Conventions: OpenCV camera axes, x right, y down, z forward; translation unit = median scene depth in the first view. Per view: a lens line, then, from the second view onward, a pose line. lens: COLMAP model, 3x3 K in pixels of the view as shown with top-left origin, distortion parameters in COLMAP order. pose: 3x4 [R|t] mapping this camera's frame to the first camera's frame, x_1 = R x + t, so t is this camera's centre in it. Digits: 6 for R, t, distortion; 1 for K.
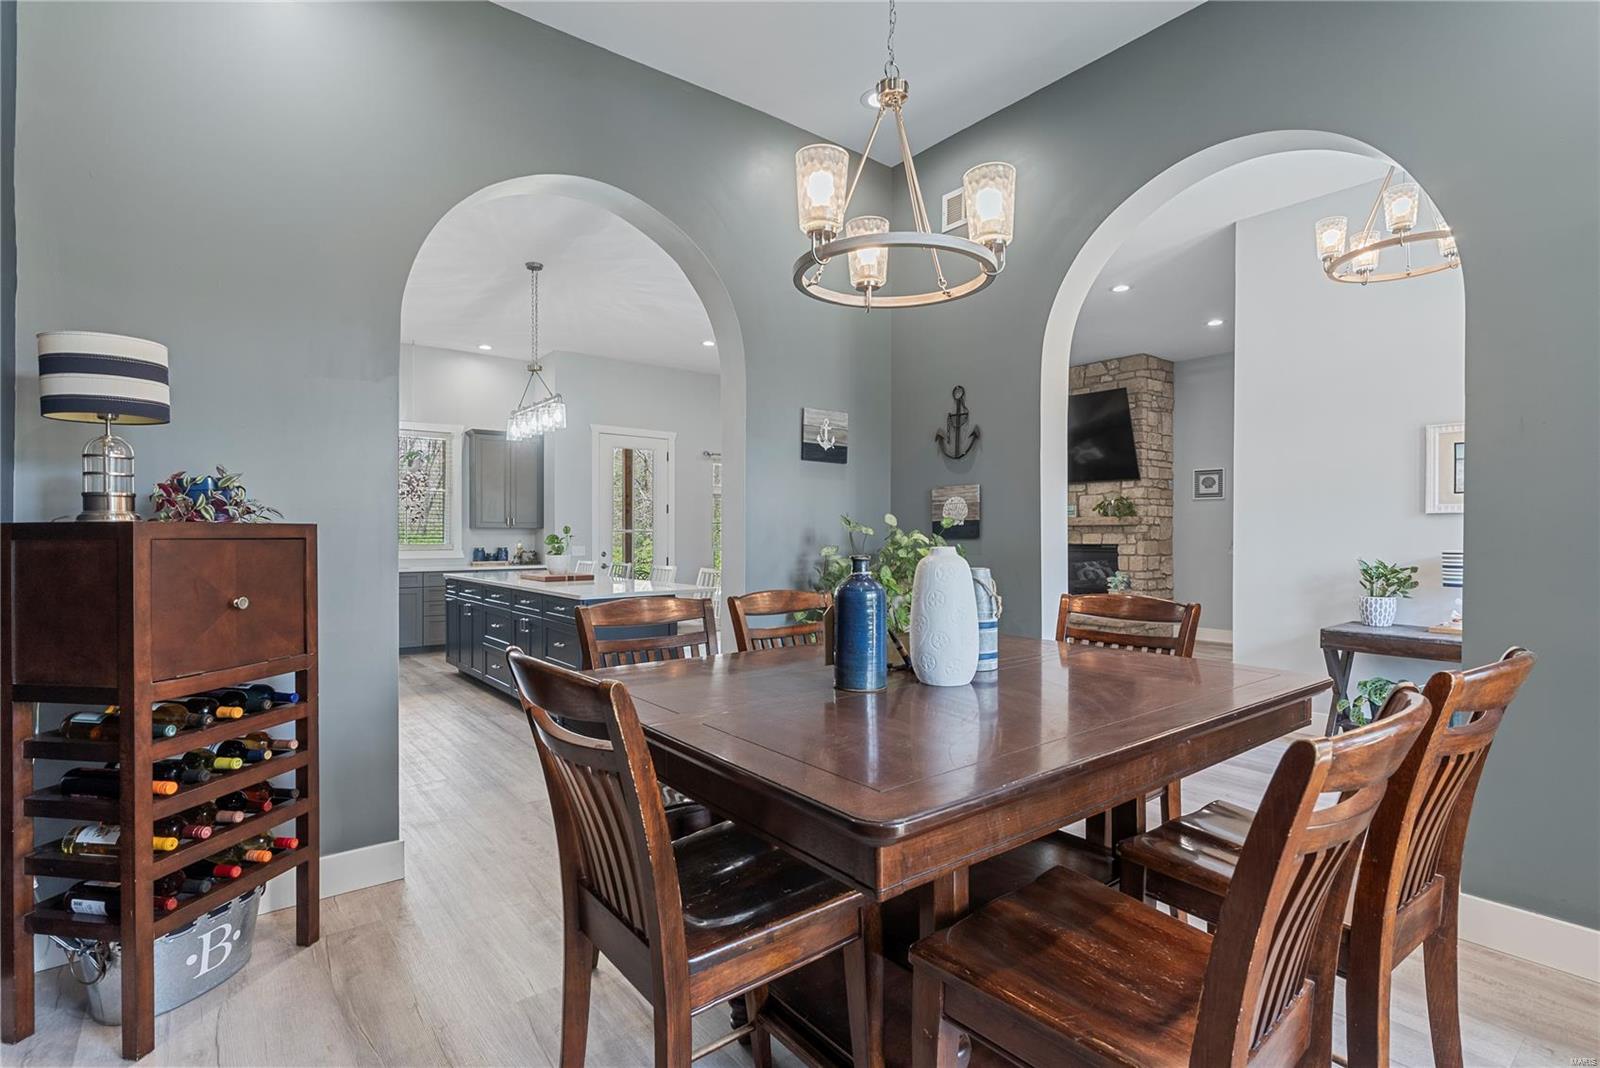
lens RADIAL K [[766.6, 0, 796.6], [0, 766.6, 540.4], [0, 0, 1]] dist [0.001095, -0.000702]
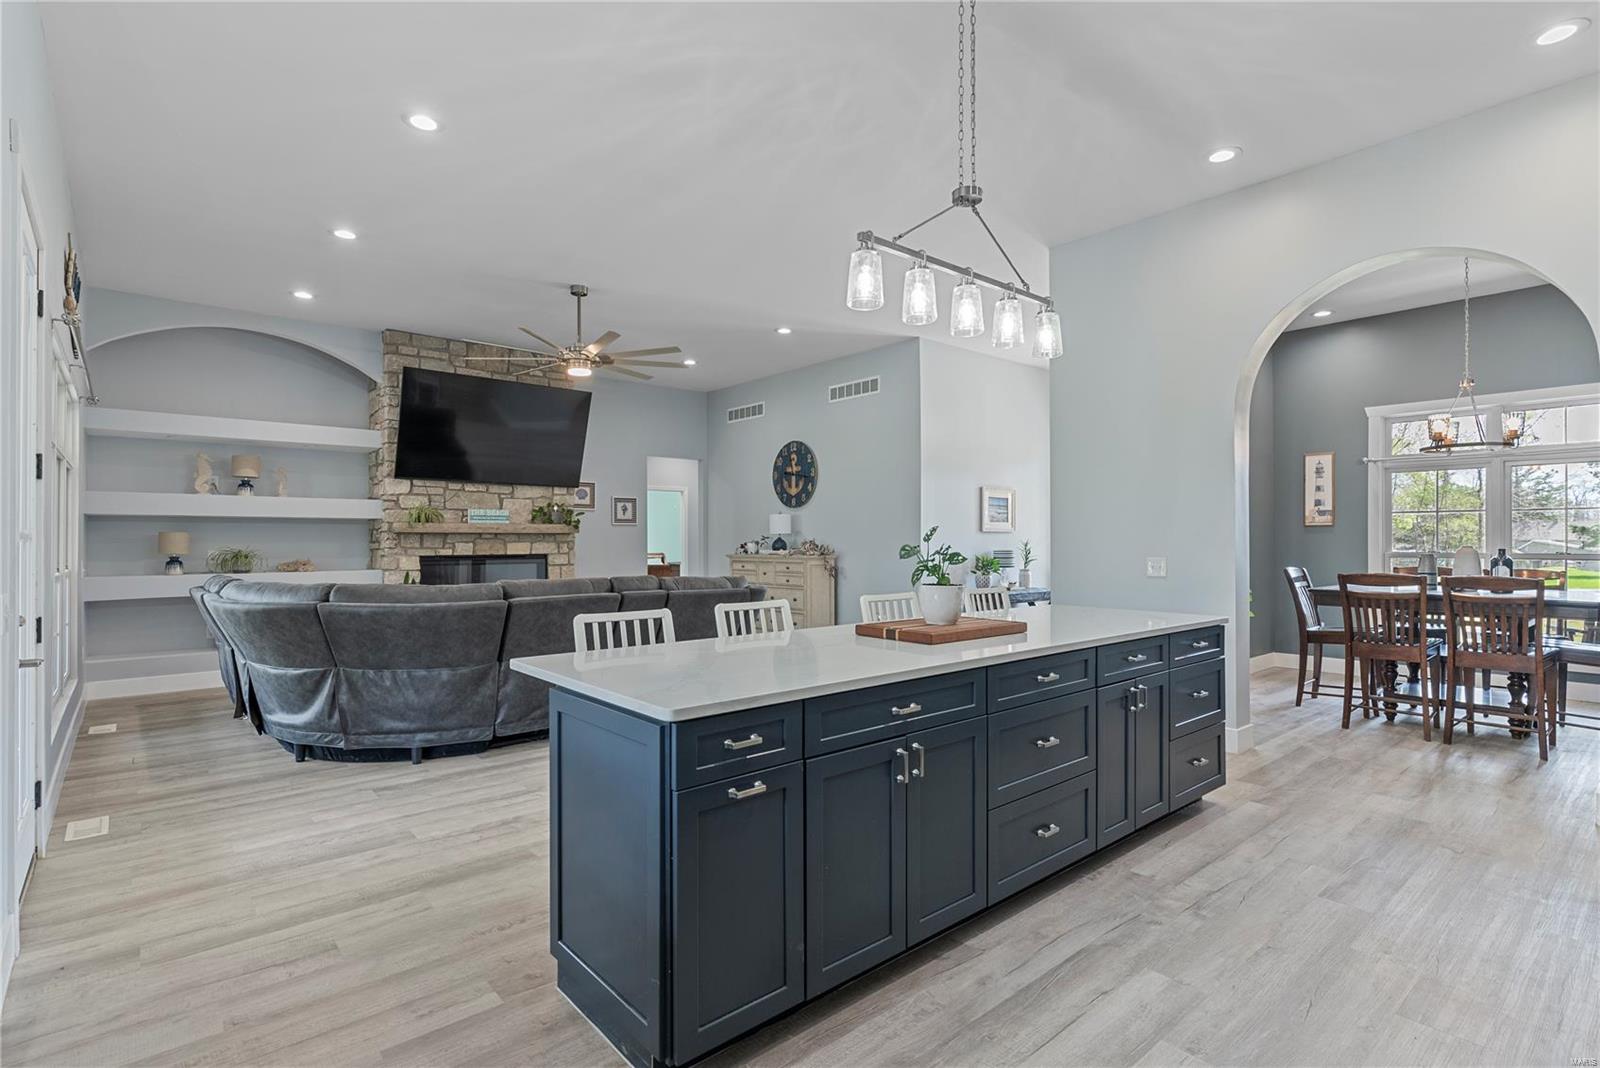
lens RADIAL K [[766.6, 0, 804.0], [0, 766.6, 537.2], [0, 0, 1]] dist [0.001095, -0.000702]
pose [[-0.055482, 0.005778, 0.998443, -0.534803], [0.010170, 0.999935, -0.005222, -0.007192], [-0.998408, 0.009865, -0.055537, 0.747872]]
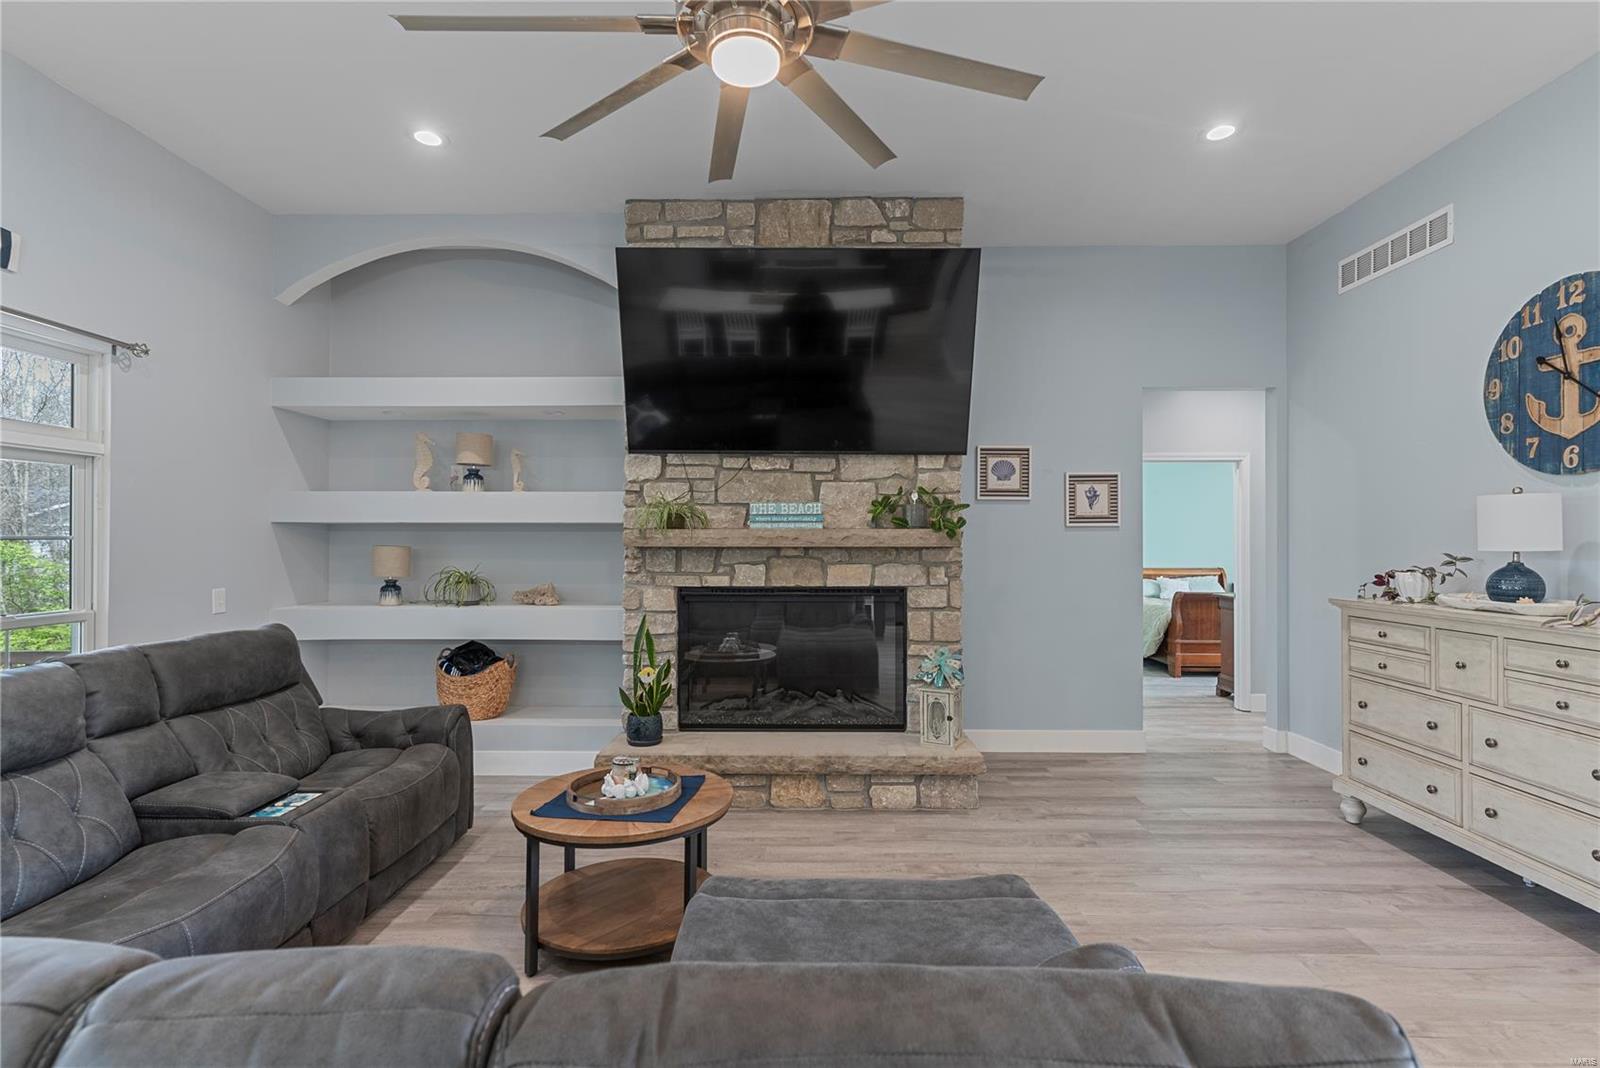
lens RADIAL K [[766.6, 0, 798.6], [0, 766.6, 537.9], [0, 0, 1]] dist [0.001095, -0.000702]
pose [[0.622099, 0.002308, 0.782935, 0.002338], [0.005062, 0.999963, -0.006970, -0.022627], [-0.782922, 0.008299, 0.622064, 0.762433]]
